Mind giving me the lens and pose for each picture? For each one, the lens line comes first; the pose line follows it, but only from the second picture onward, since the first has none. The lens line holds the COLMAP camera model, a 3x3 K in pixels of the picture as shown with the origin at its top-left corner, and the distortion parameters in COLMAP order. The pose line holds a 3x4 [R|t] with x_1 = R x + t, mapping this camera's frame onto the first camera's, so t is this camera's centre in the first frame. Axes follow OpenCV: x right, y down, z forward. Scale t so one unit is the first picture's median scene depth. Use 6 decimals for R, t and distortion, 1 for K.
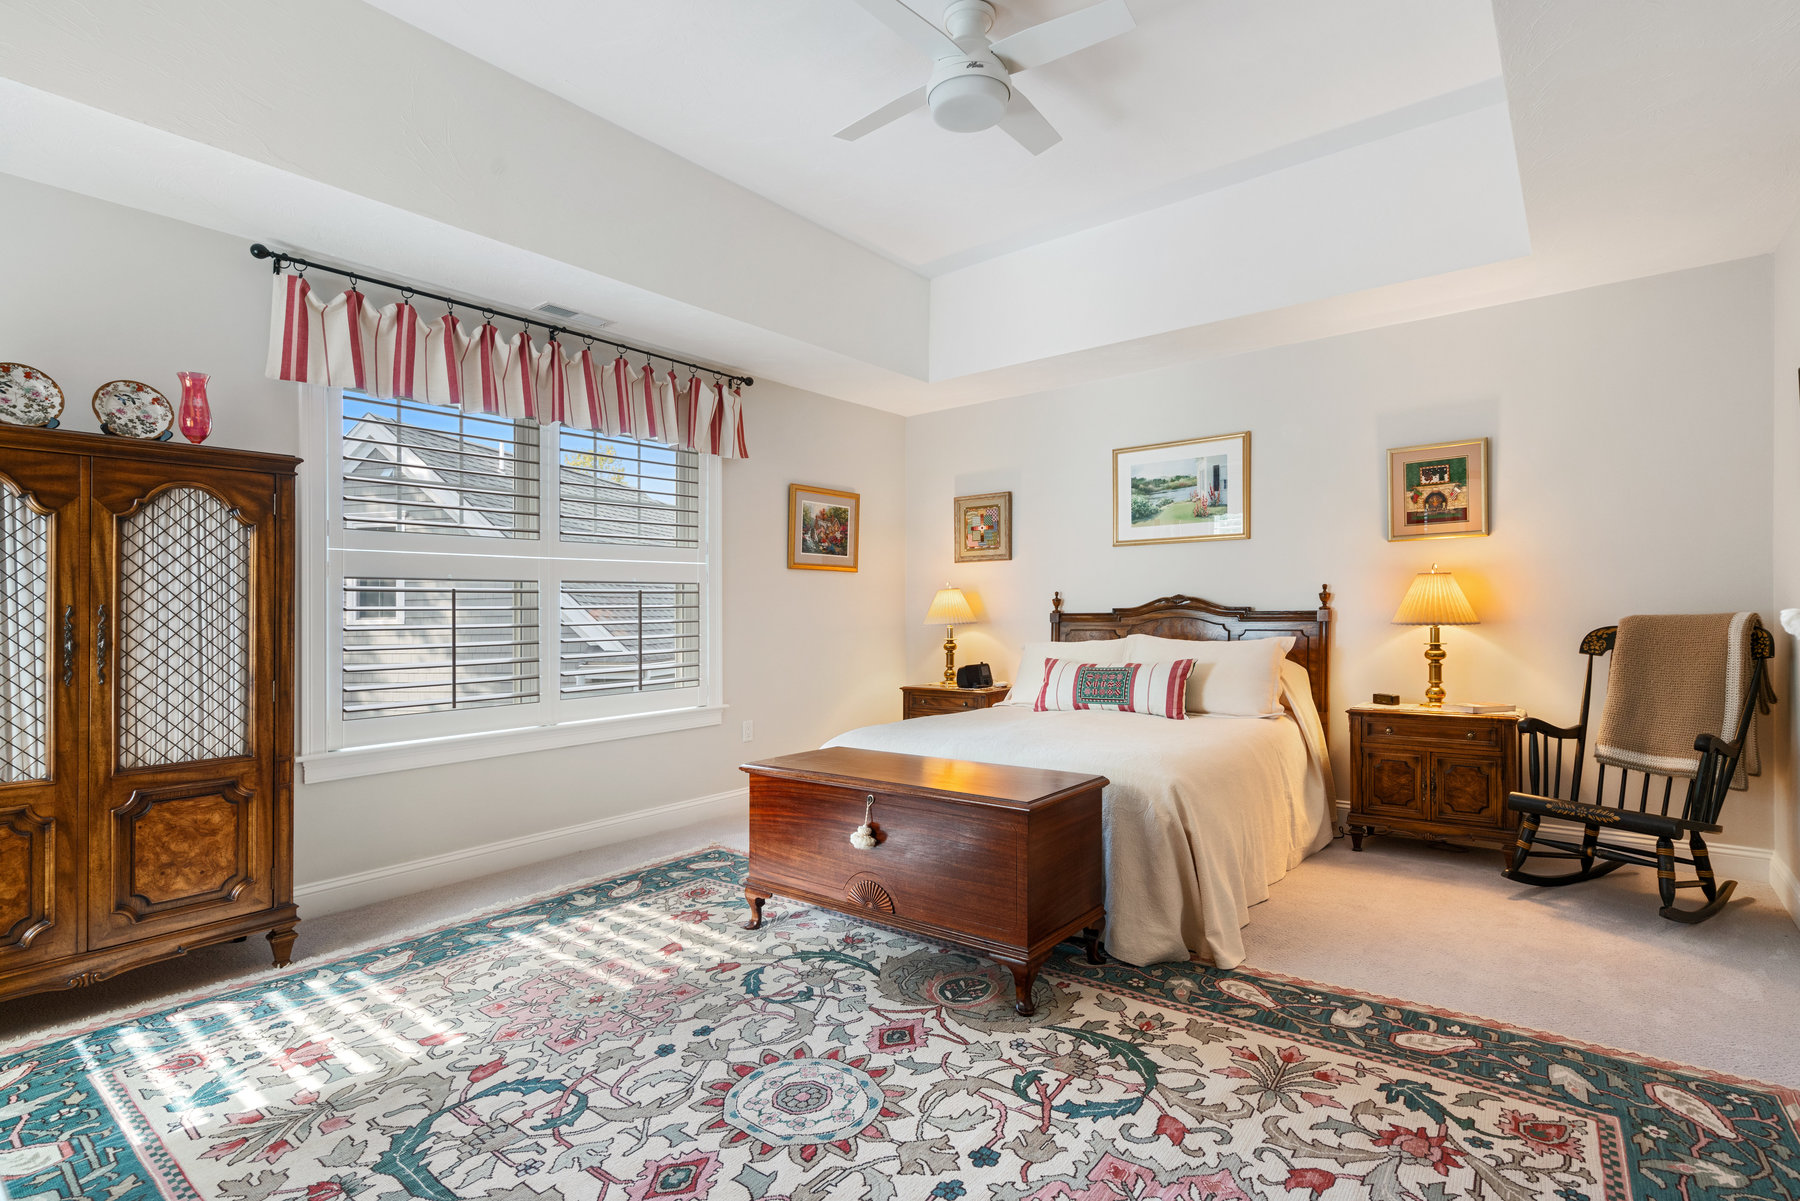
lens RADIAL K [[864.6, 0, 908.3], [0, 864.6, 603.9], [0, 0, 1]] dist [0.001501, 0.001451]
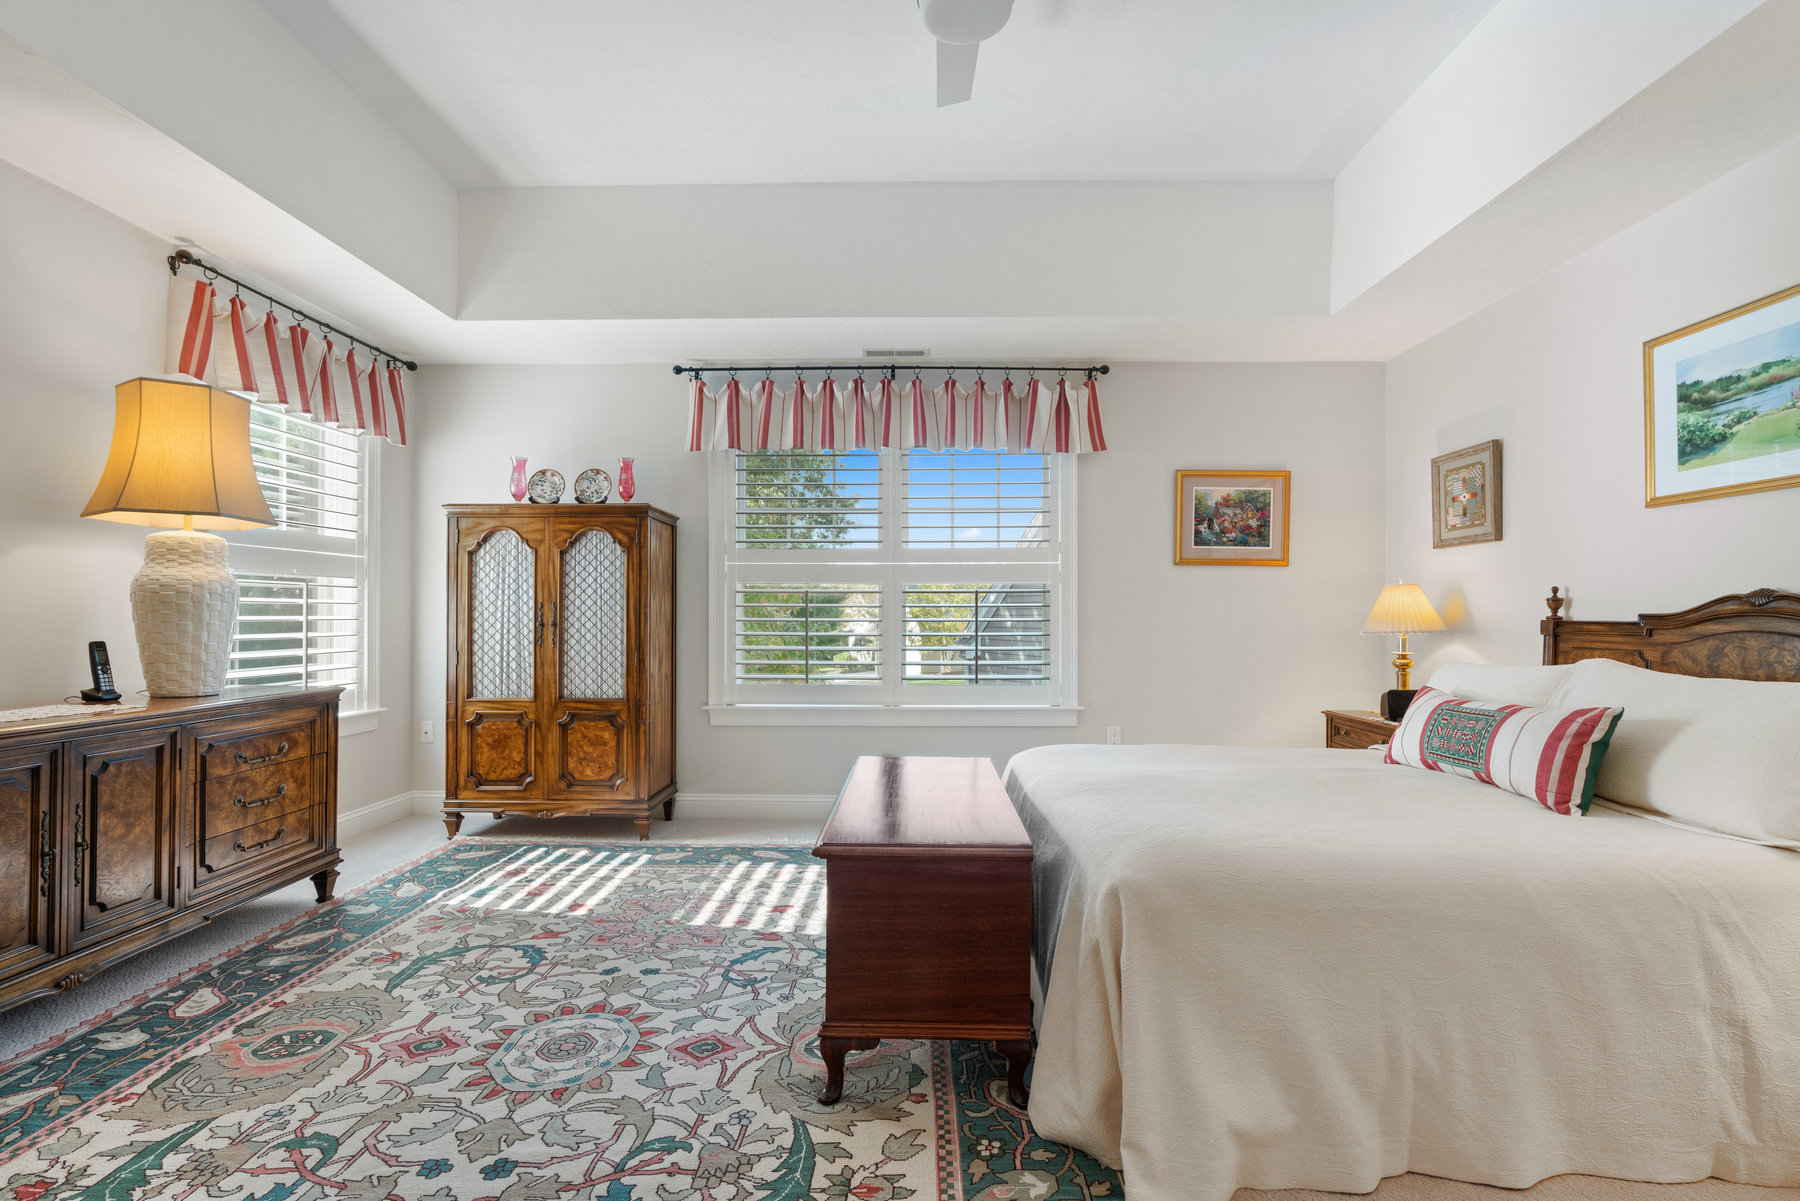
lens RADIAL K [[804.4, 0, 900.0], [0, 804.4, 600.5], [0, 0, 1]] dist [-0.002129, 0.000576]
pose [[0.605338, -0.000140, -0.795969, 0.656245], [-0.005110, 0.999979, -0.004062, 0.001597], [0.795952, 0.006526, 0.605324, 0.491927]]
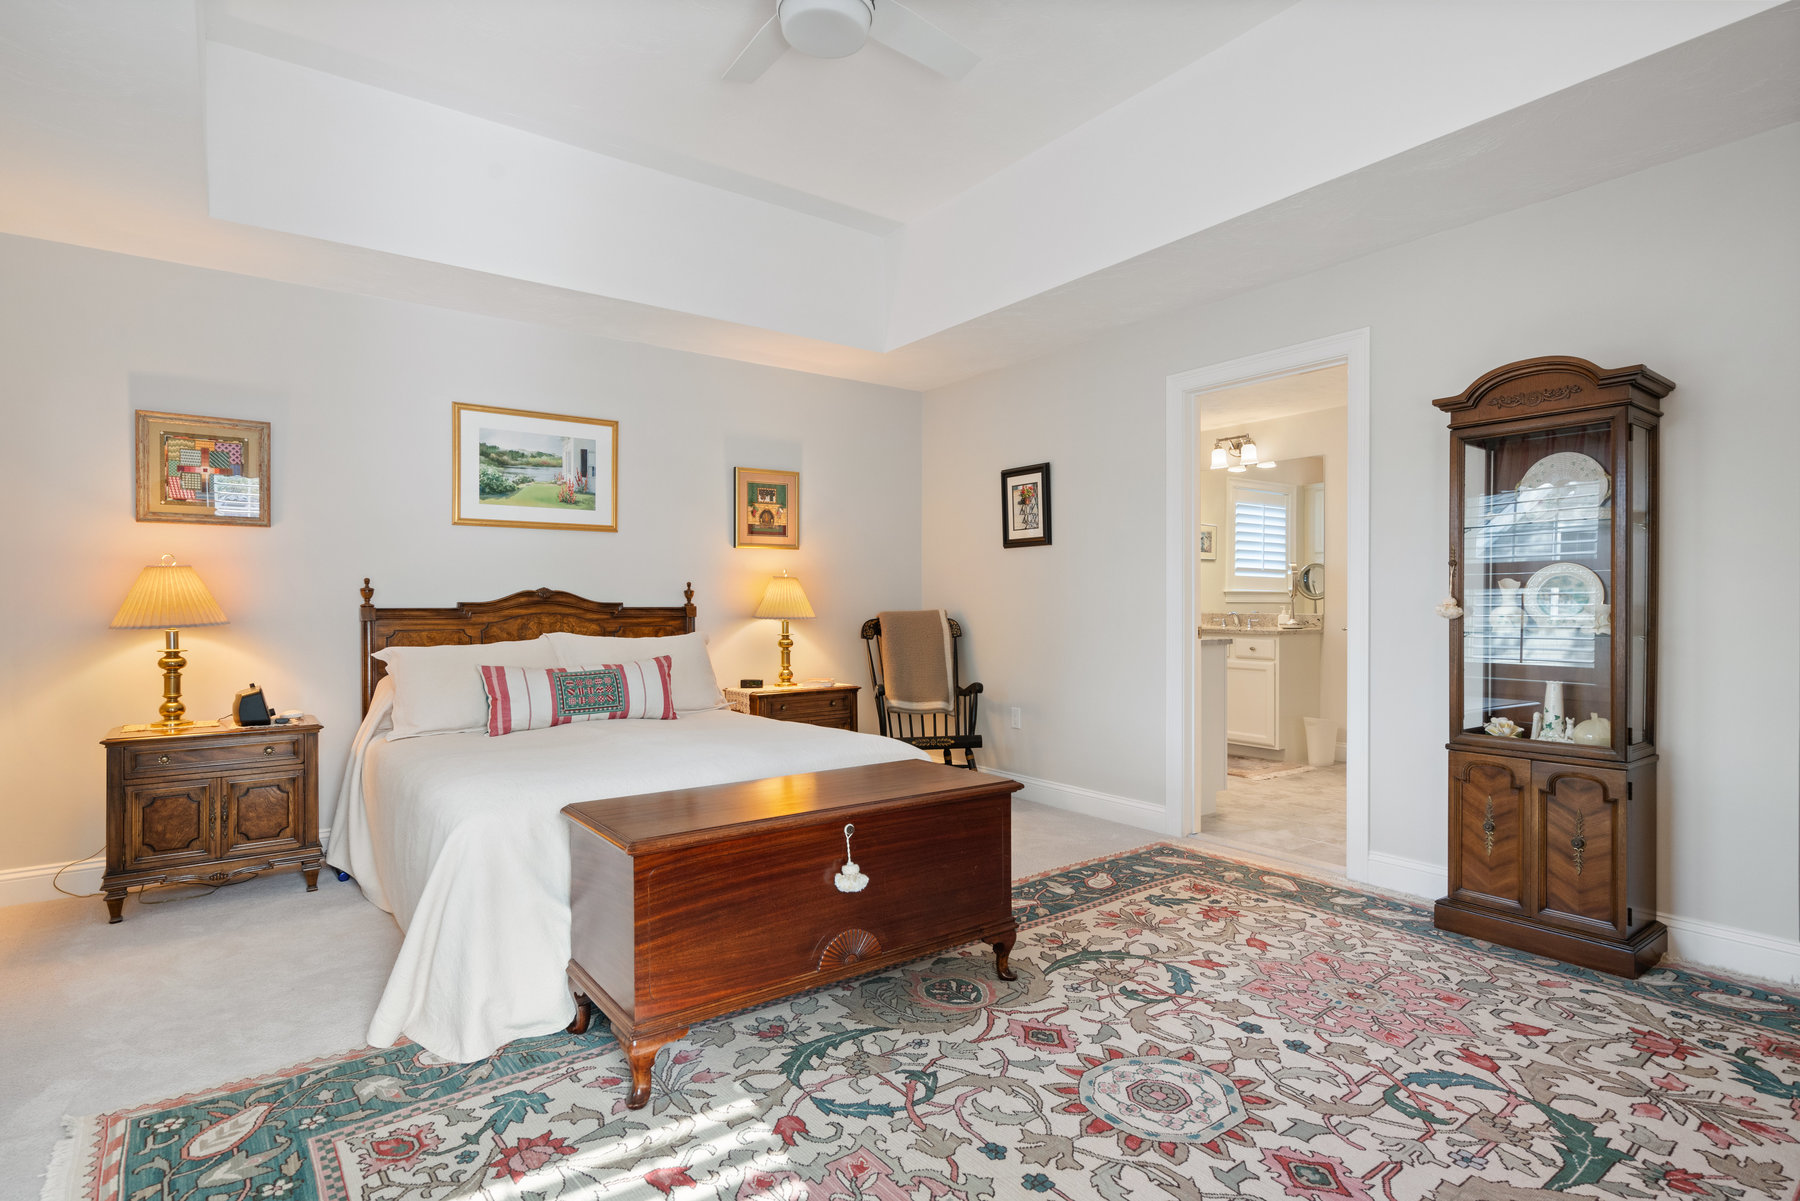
lens RADIAL K [[912.4, 0, 881.6], [0, 912.4, 618.5], [0, 0, 1]] dist [0.001485, 0.000745]
pose [[0.277057, -0.003102, 0.960848, -0.826920], [-0.010507, 0.999925, 0.006258, 0.018989], [-0.960796, -0.011829, 0.277004, 0.704378]]
